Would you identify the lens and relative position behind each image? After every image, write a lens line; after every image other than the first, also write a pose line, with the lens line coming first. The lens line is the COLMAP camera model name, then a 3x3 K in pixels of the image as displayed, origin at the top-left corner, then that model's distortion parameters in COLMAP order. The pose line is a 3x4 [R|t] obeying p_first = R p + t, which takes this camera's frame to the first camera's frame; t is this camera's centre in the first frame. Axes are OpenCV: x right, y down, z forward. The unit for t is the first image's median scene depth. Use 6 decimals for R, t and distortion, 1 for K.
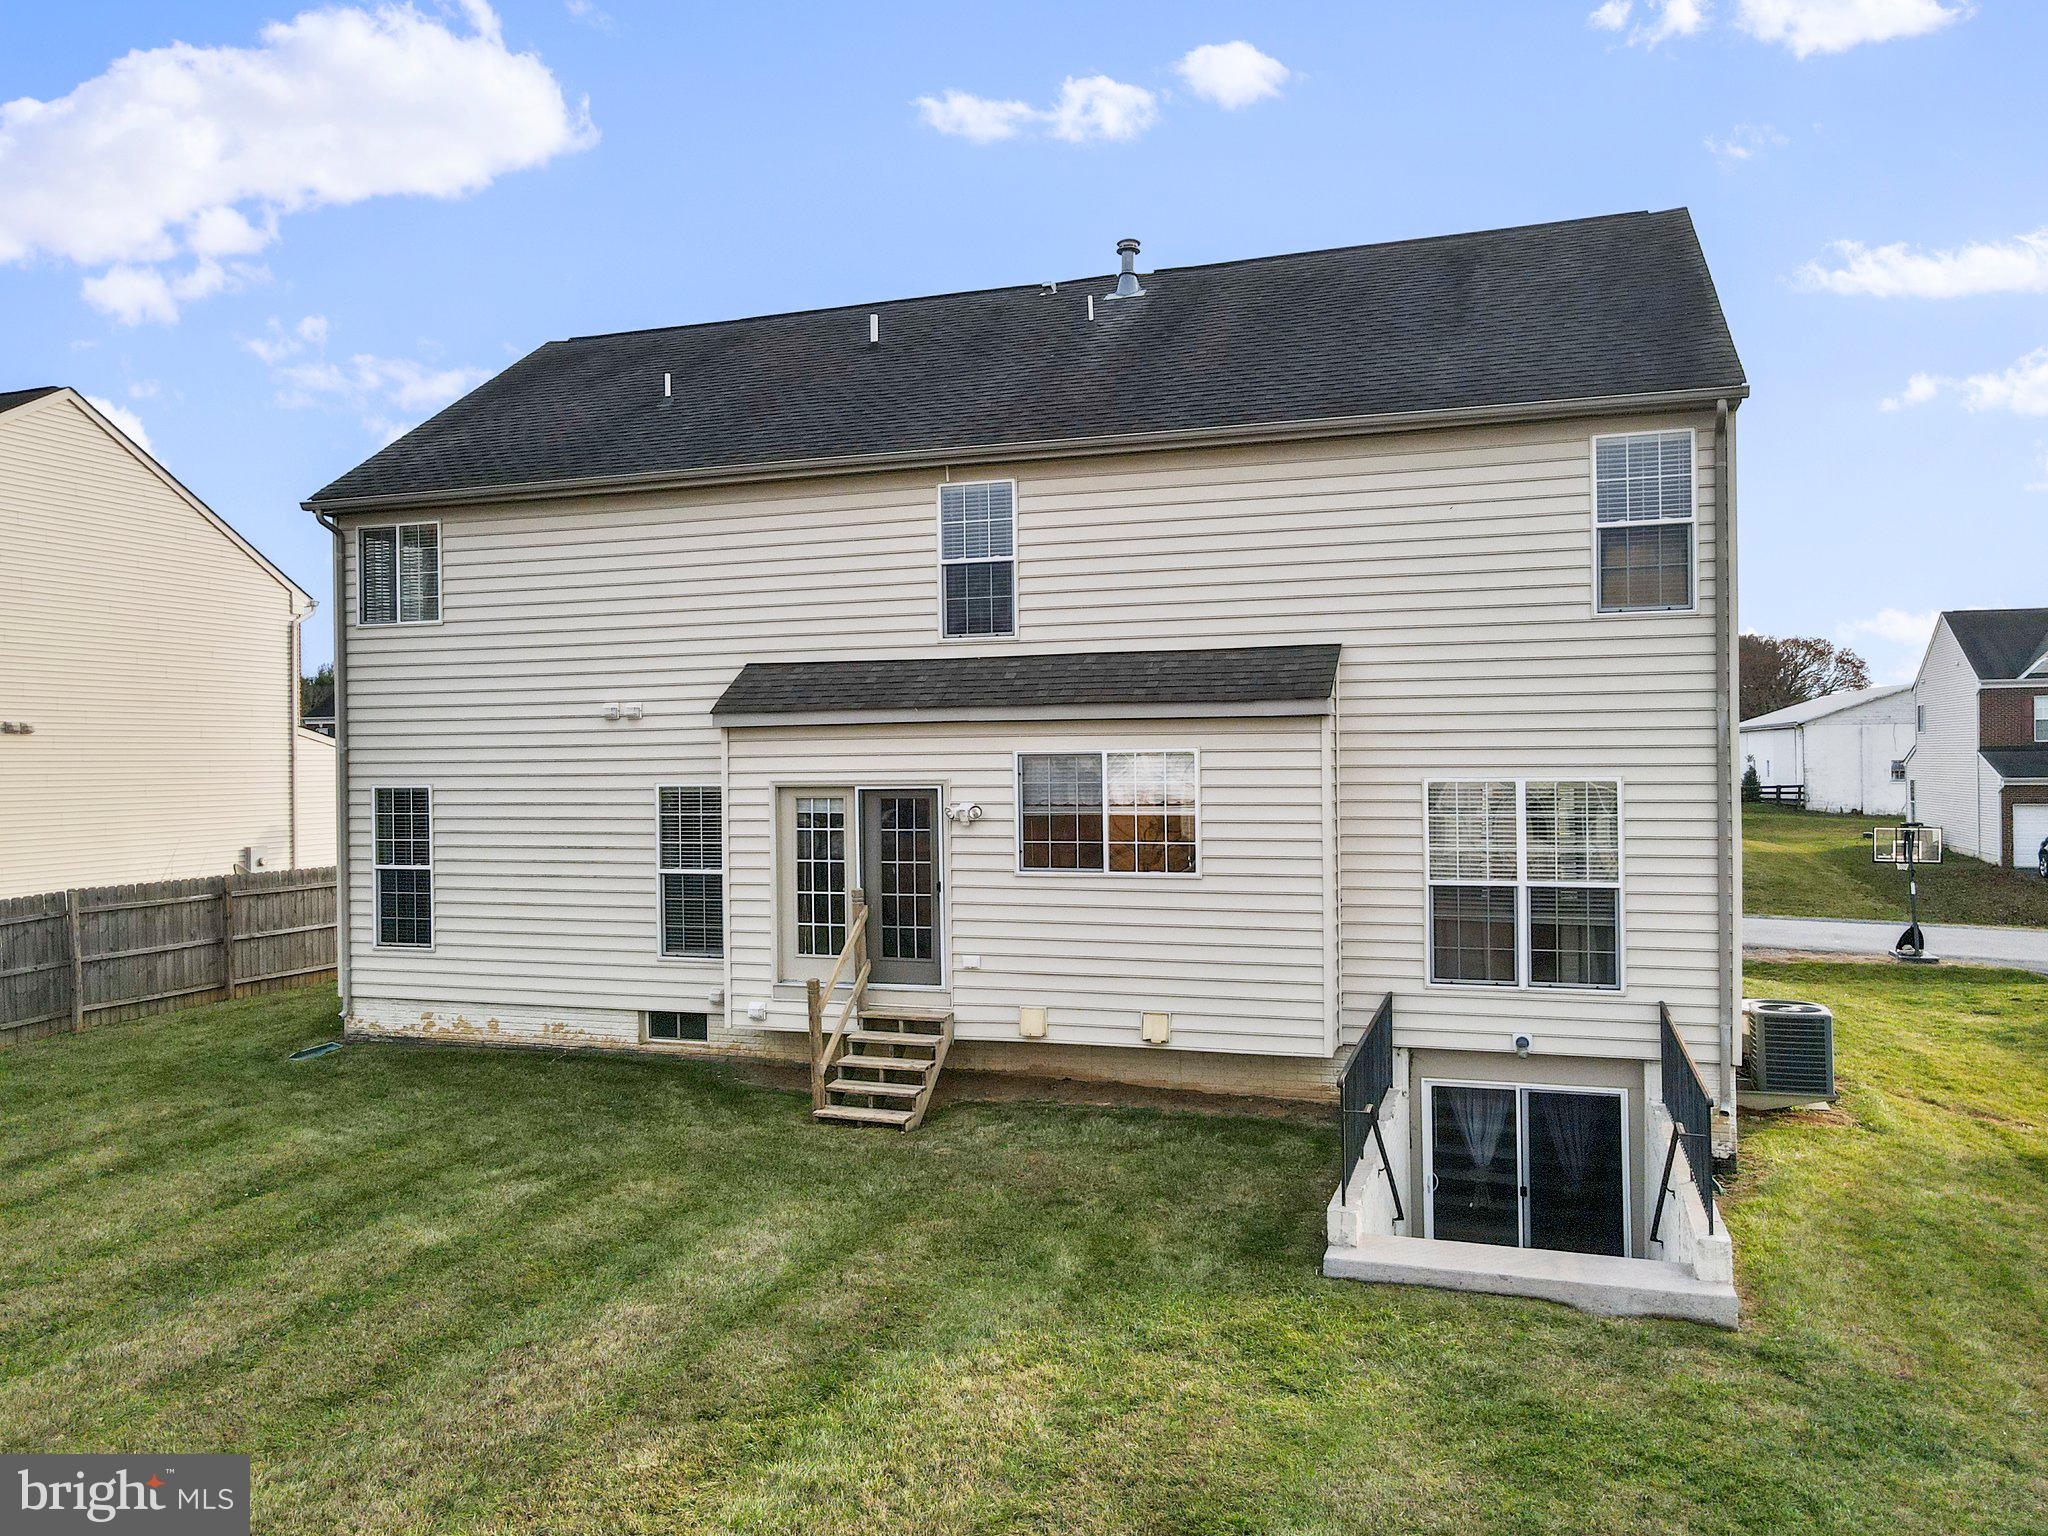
lens RADIAL K [[1504.0, 0, 1024.3], [0, 1504.0, 756.5], [0, 0, 1]] dist [-0.000385, 0.028659]
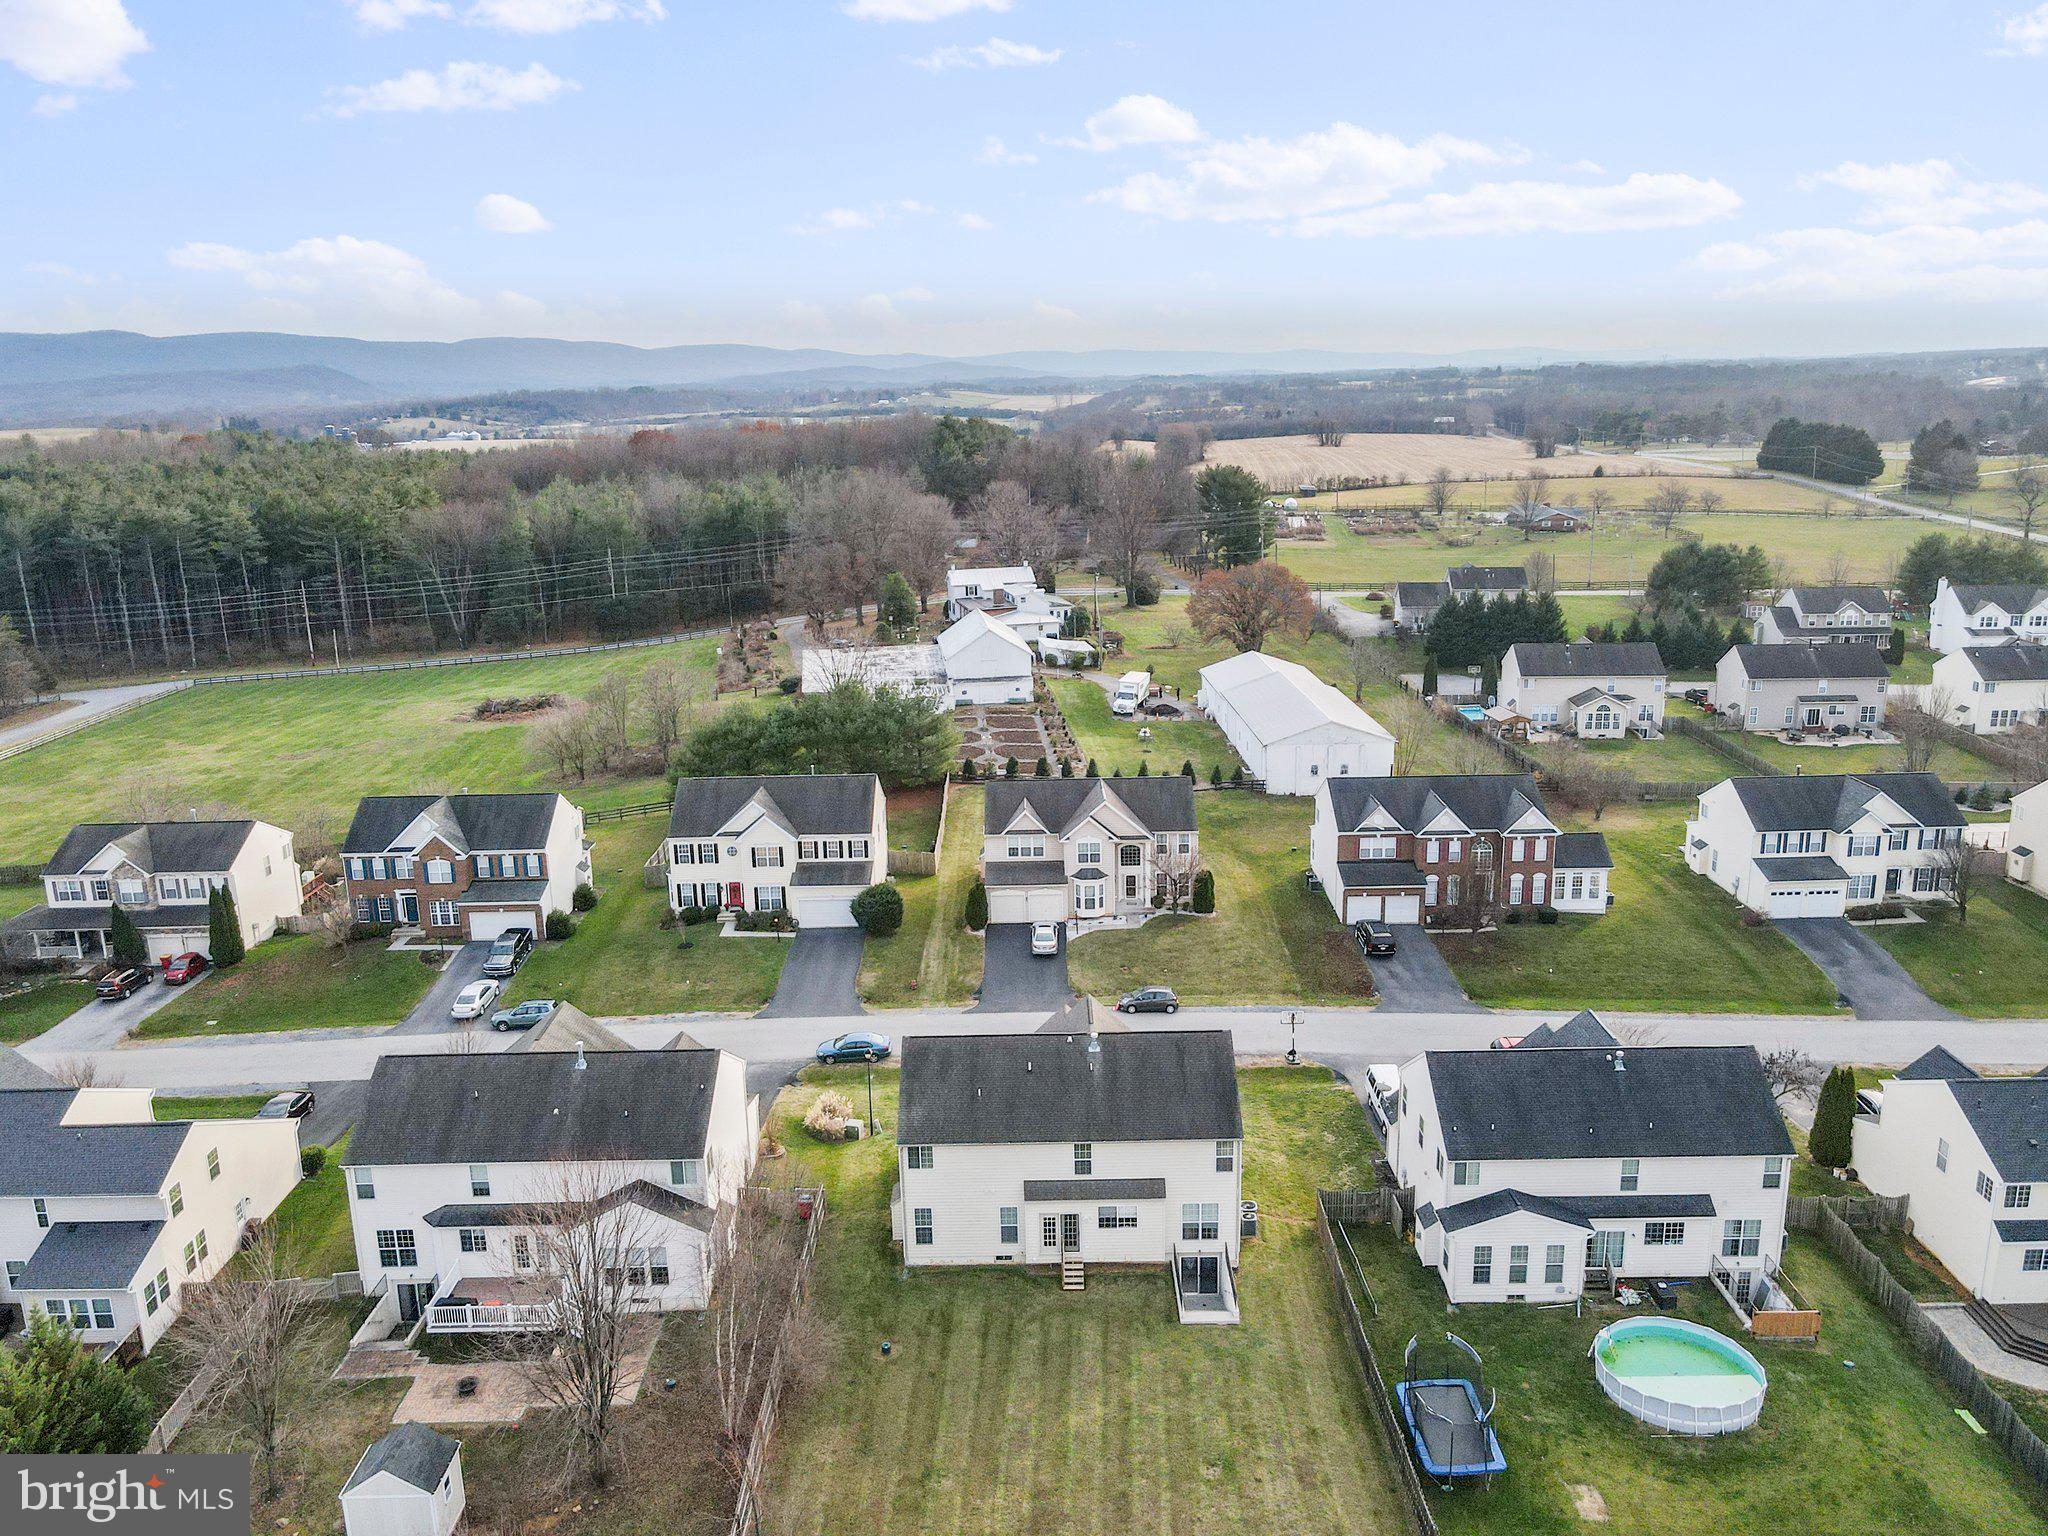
lens RADIAL K [[1523.1, 0, 1028.7], [0, 1523.1, 760.4], [0, 0, 1]] dist [-0.006264, 0.037854]
pose [[0.949227, -0.087235, 0.302254, -1.427772], [0.012001, 0.970126, 0.242305, -2.346315], [-0.314362, -0.226375, 0.921917, -2.787864]]
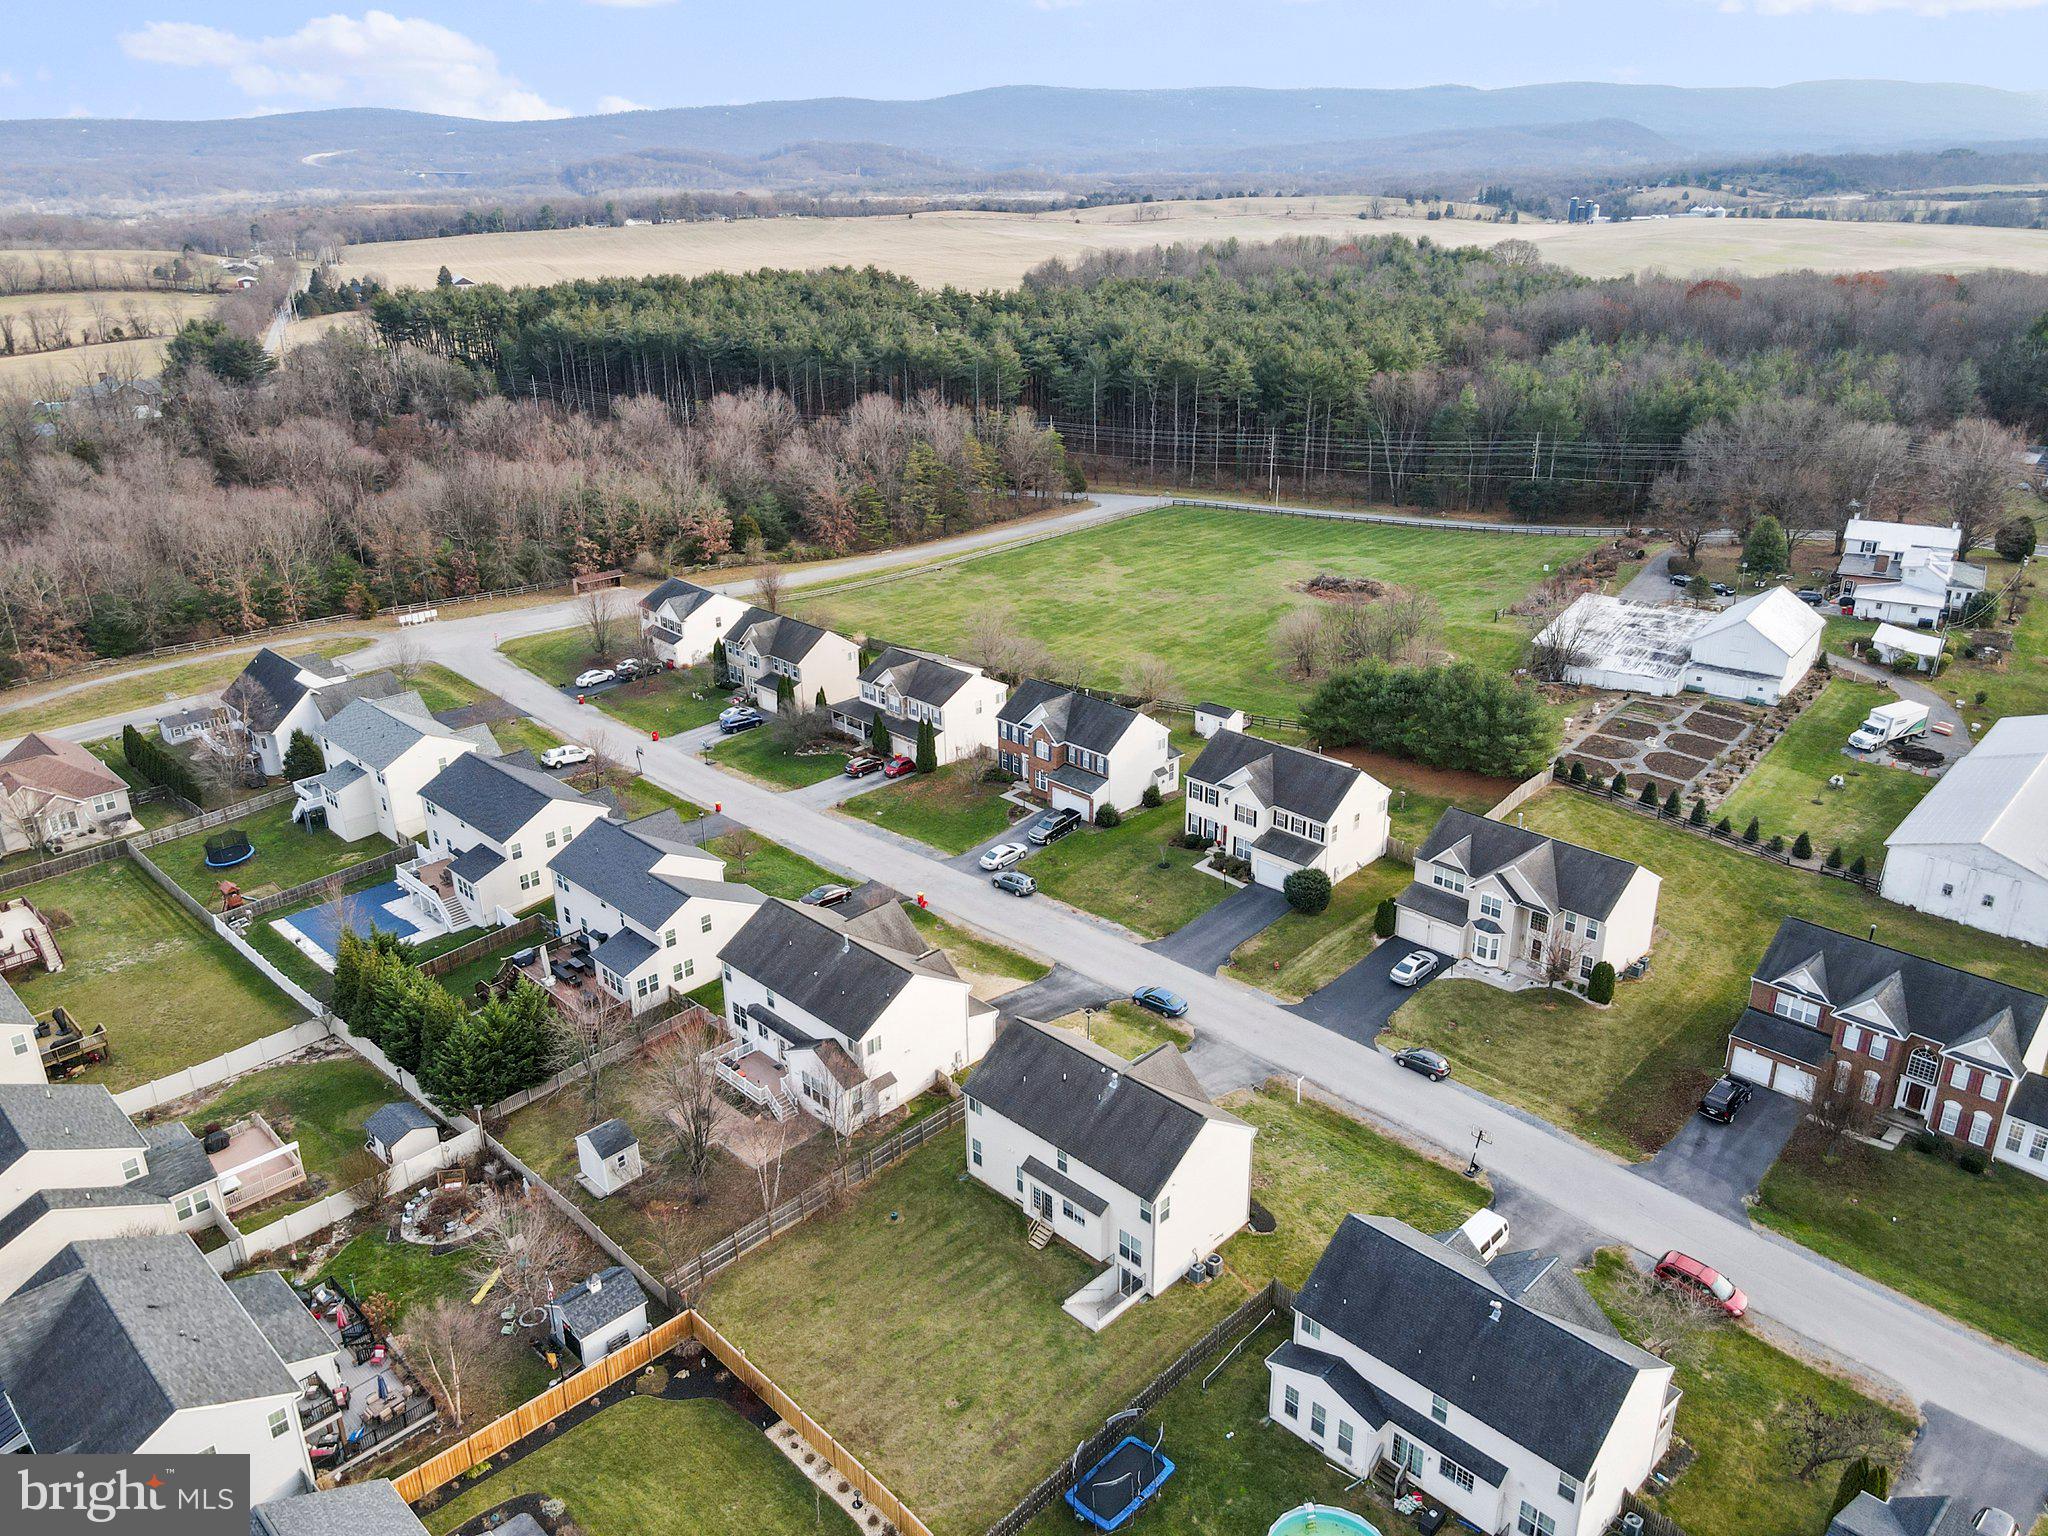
lens RADIAL K [[1504.0, 0, 1024.3], [0, 1504.0, 756.5], [0, 0, 1]] dist [-0.000385, 0.028659]
pose [[0.896101, 0.168432, -0.410650, 1.915956], [0.000272, 0.924991, 0.379988, -3.695051], [0.443850, -0.340619, 0.828840, -3.239385]]
